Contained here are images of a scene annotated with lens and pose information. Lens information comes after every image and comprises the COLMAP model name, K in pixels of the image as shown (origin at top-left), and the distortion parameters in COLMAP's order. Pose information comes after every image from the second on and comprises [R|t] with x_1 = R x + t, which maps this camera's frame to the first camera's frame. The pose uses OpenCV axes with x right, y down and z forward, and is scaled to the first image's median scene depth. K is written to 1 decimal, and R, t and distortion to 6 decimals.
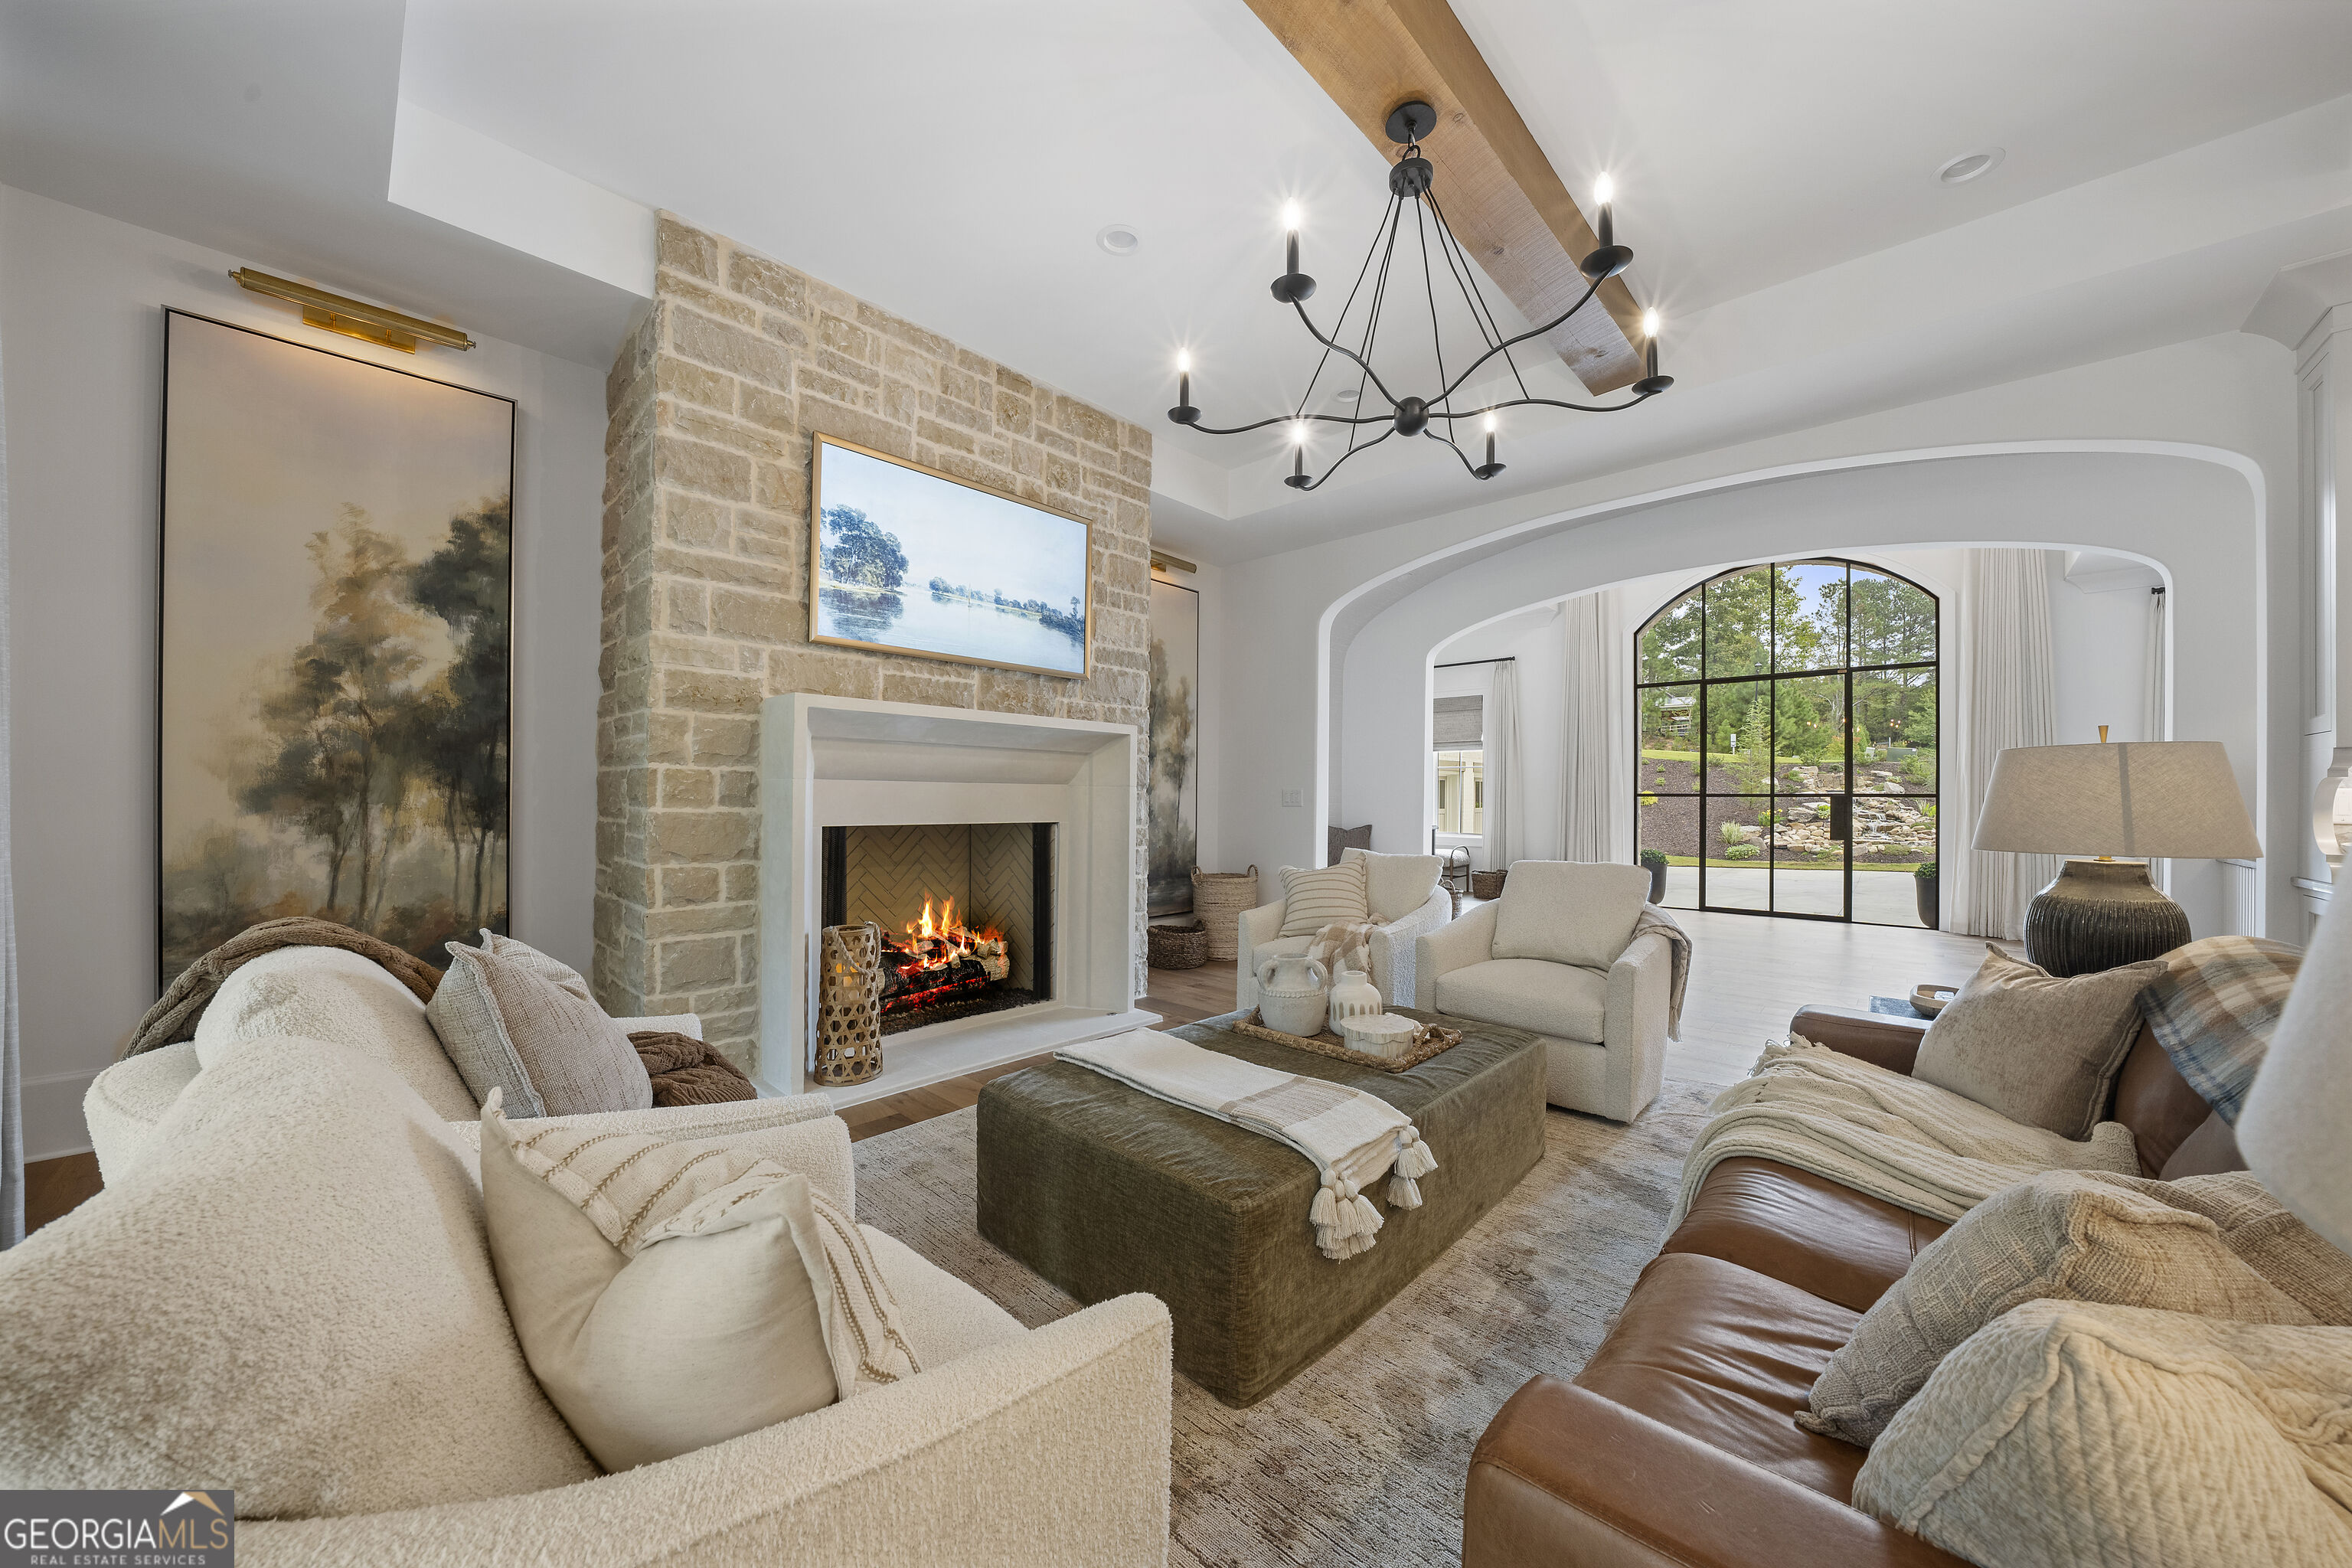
lens RADIAL K [[820.4, 0, 1172.6], [0, 820.4, 791.0], [0, 0, 1]] dist [-0.023766, 0.001724]
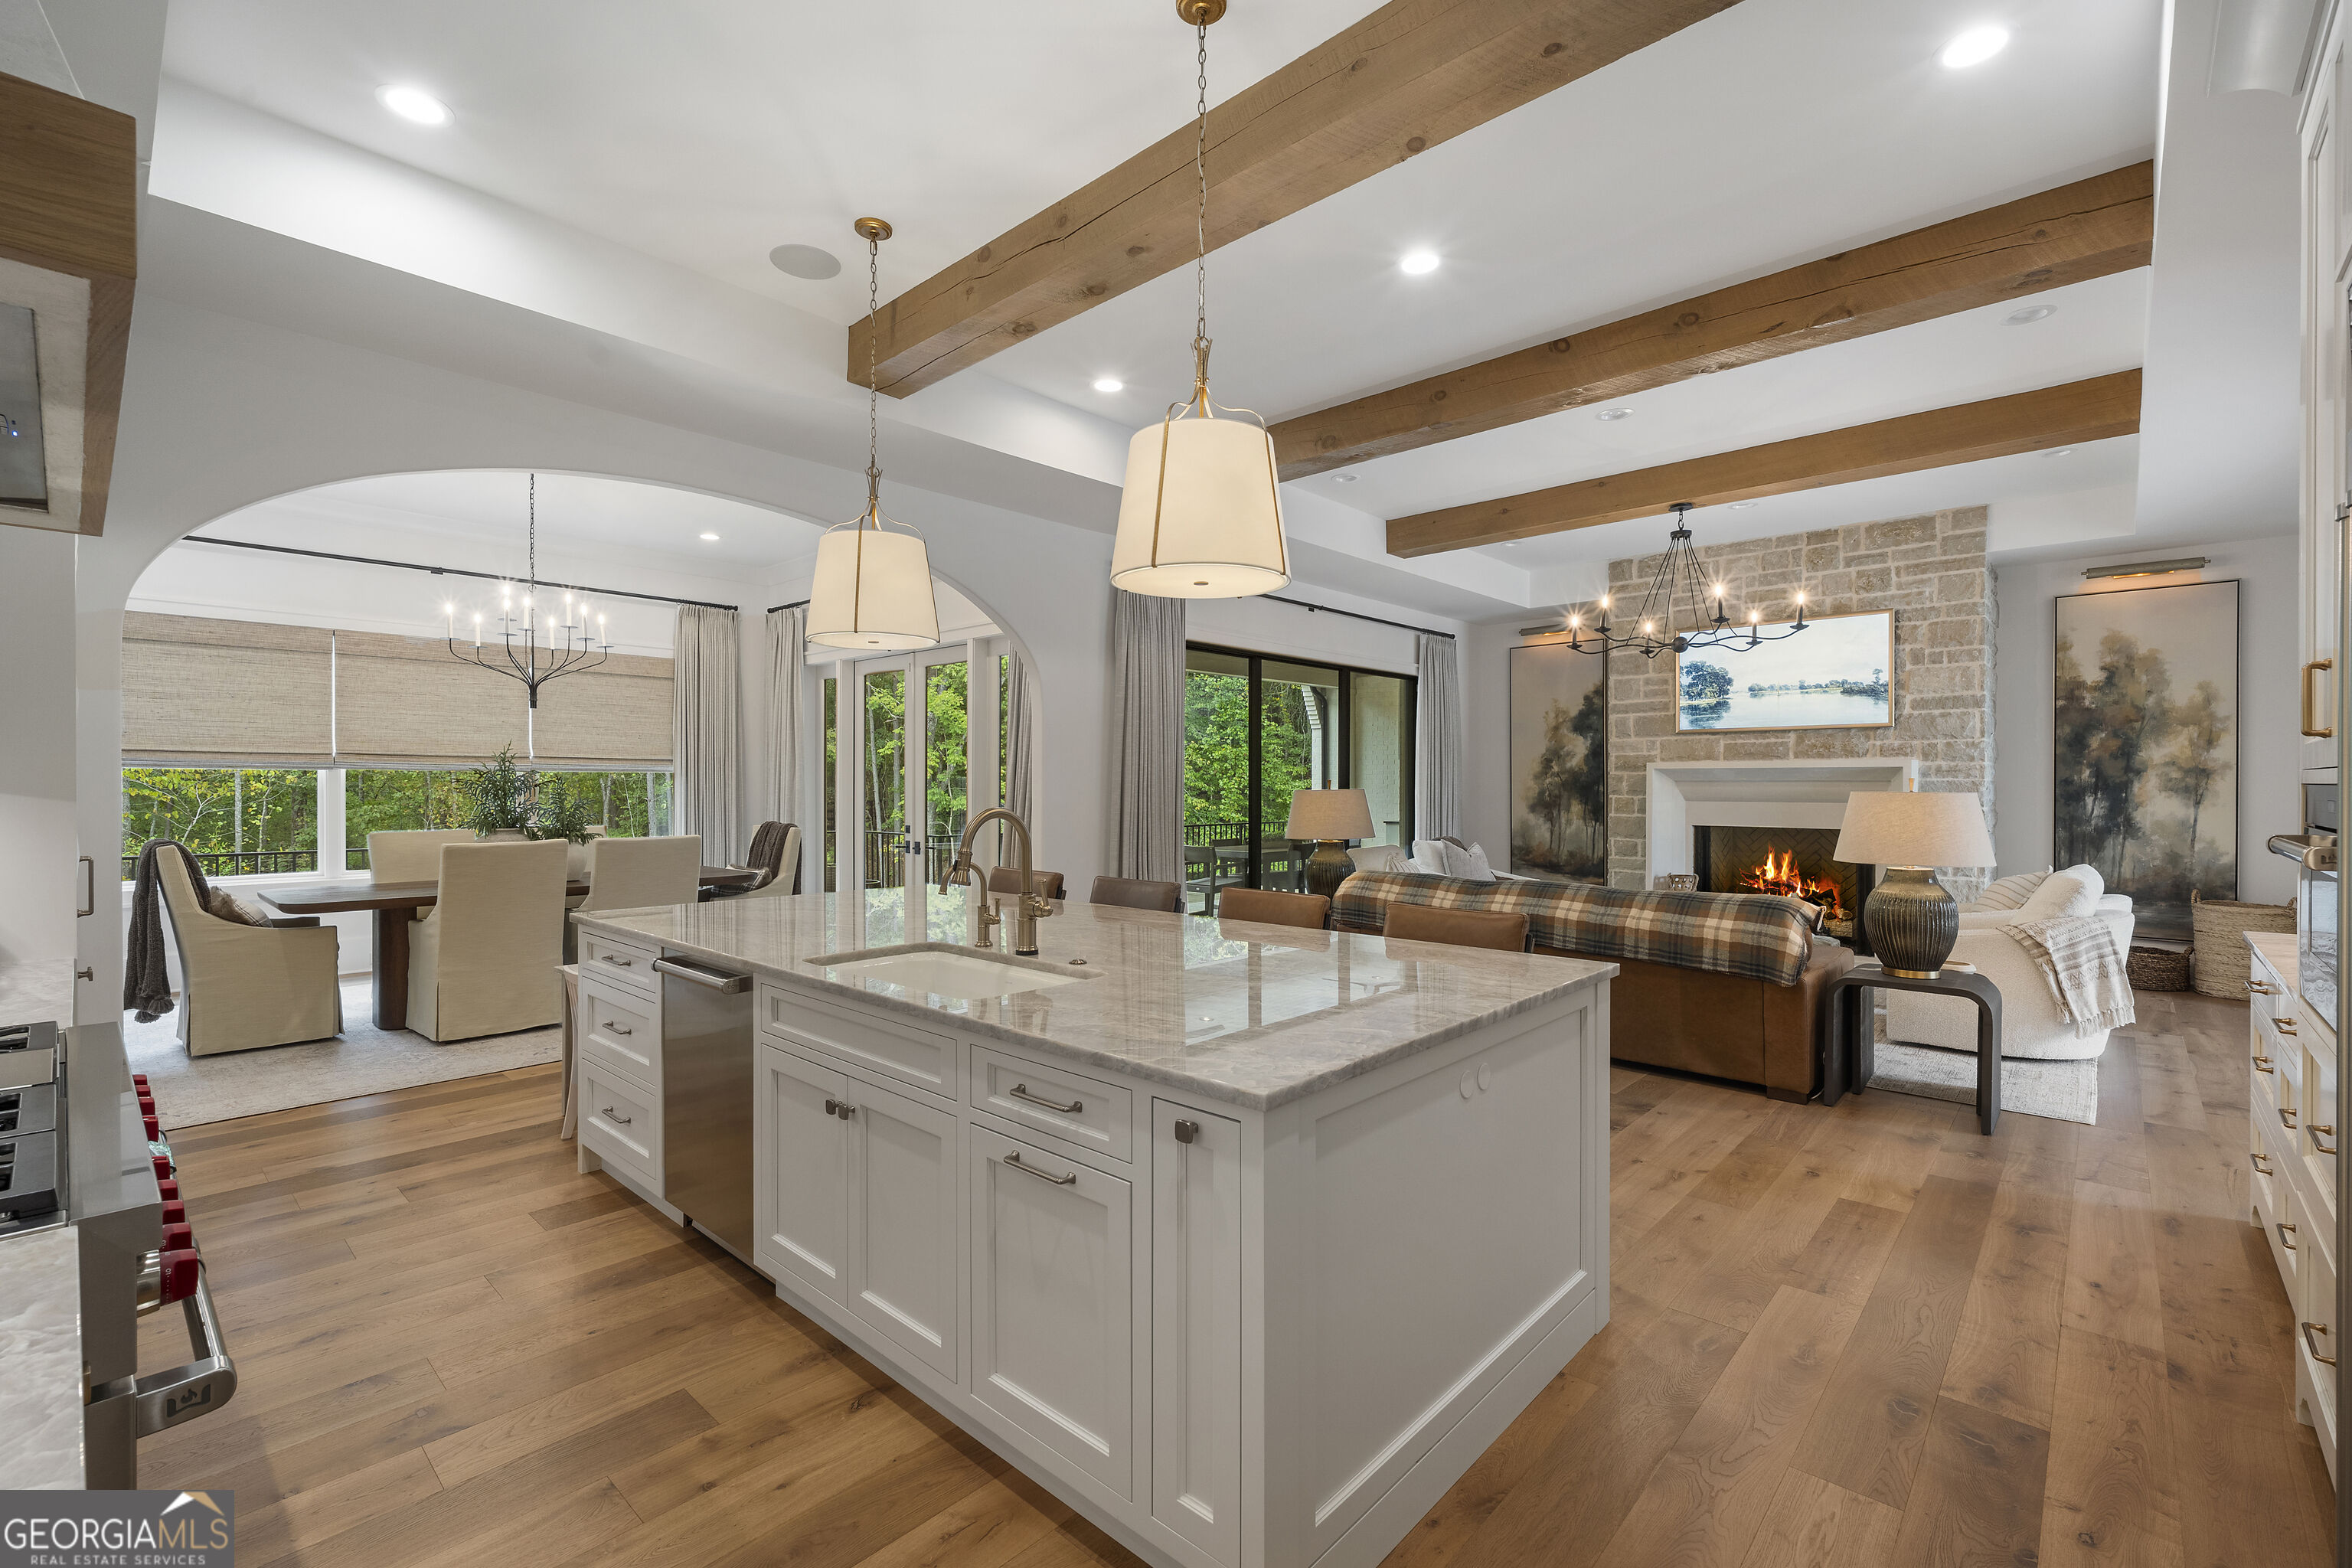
lens RADIAL K [[1014.1, 0, 1170.8], [0, 1014.1, 788.0], [0, 0, 1]] dist [0.003247, -0.000518]
pose [[0.012170, -0.005738, -0.999909, 1.910092], [0.006816, 0.999961, -0.005655, -0.039285], [0.999903, -0.006747, 0.012208, -0.267000]]
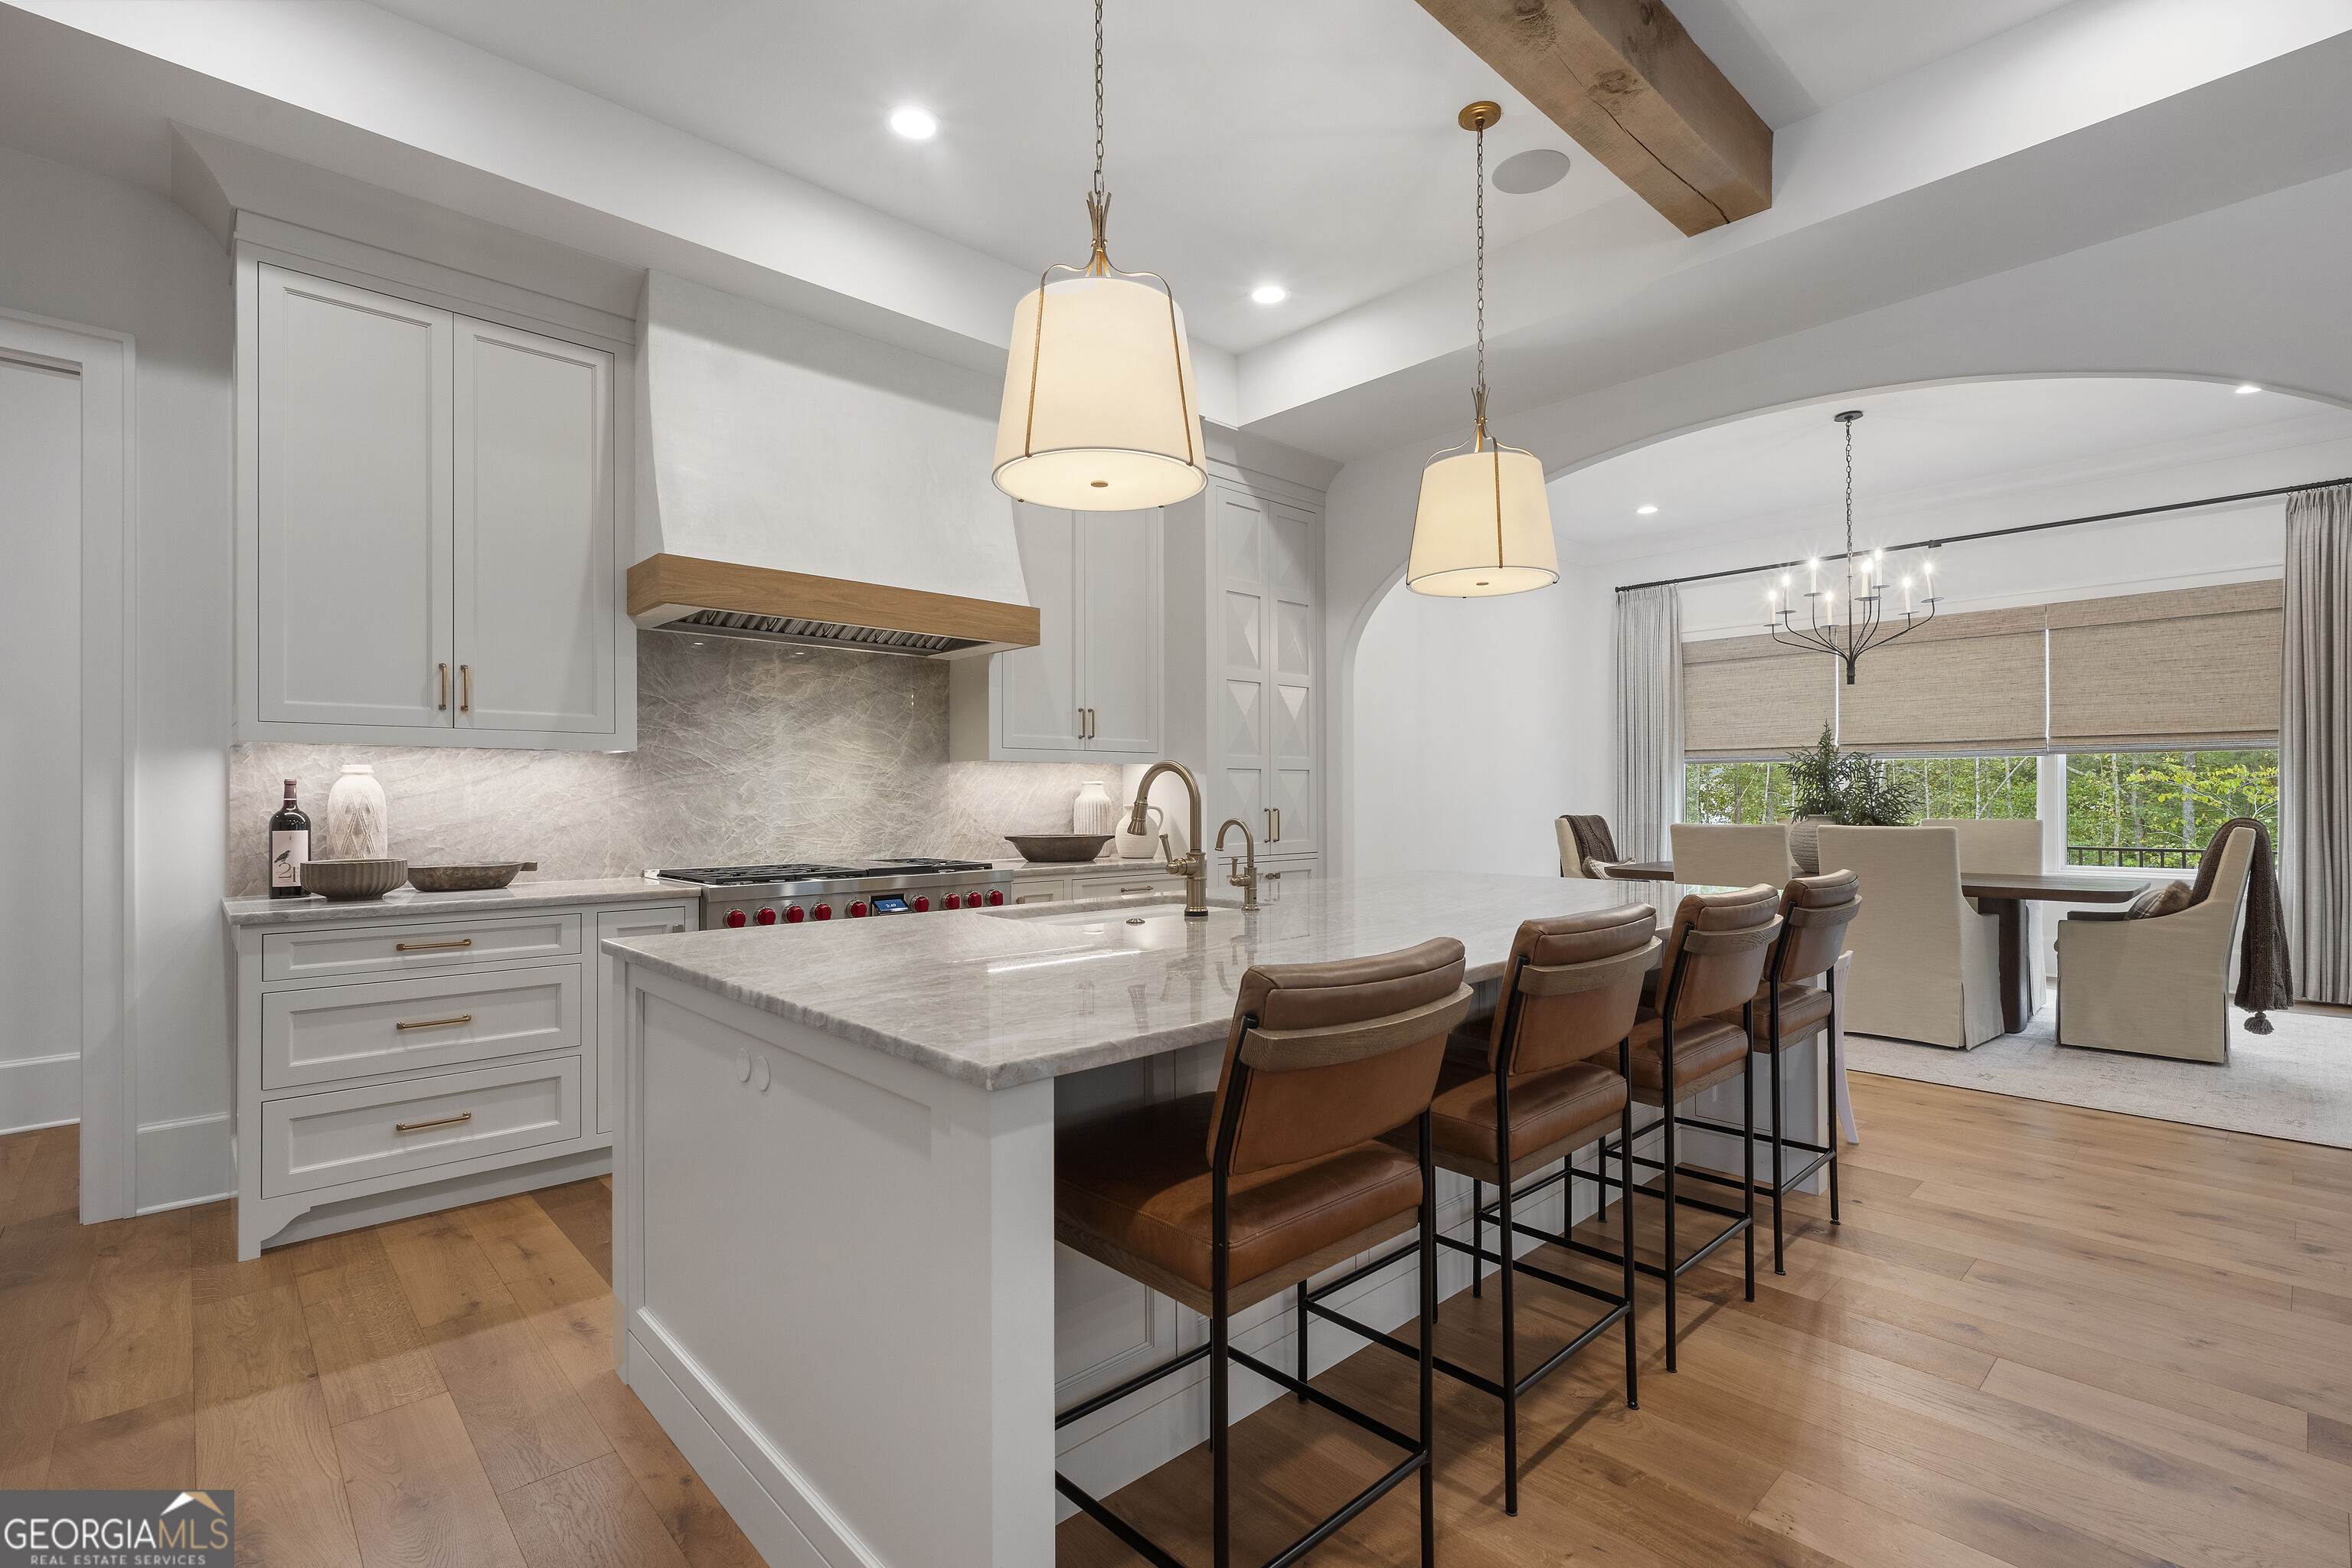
lens RADIAL K [[1073.1, 0, 1178.6], [0, 1073.1, 789.2], [0, 0, 1]] dist [-0.000574, -0.000409]
pose [[-0.998154, -0.004648, 0.060557, 1.091128], [-0.005618, 0.999858, -0.015856, 0.004387], [-0.060475, -0.016167, -0.998039, 0.409500]]
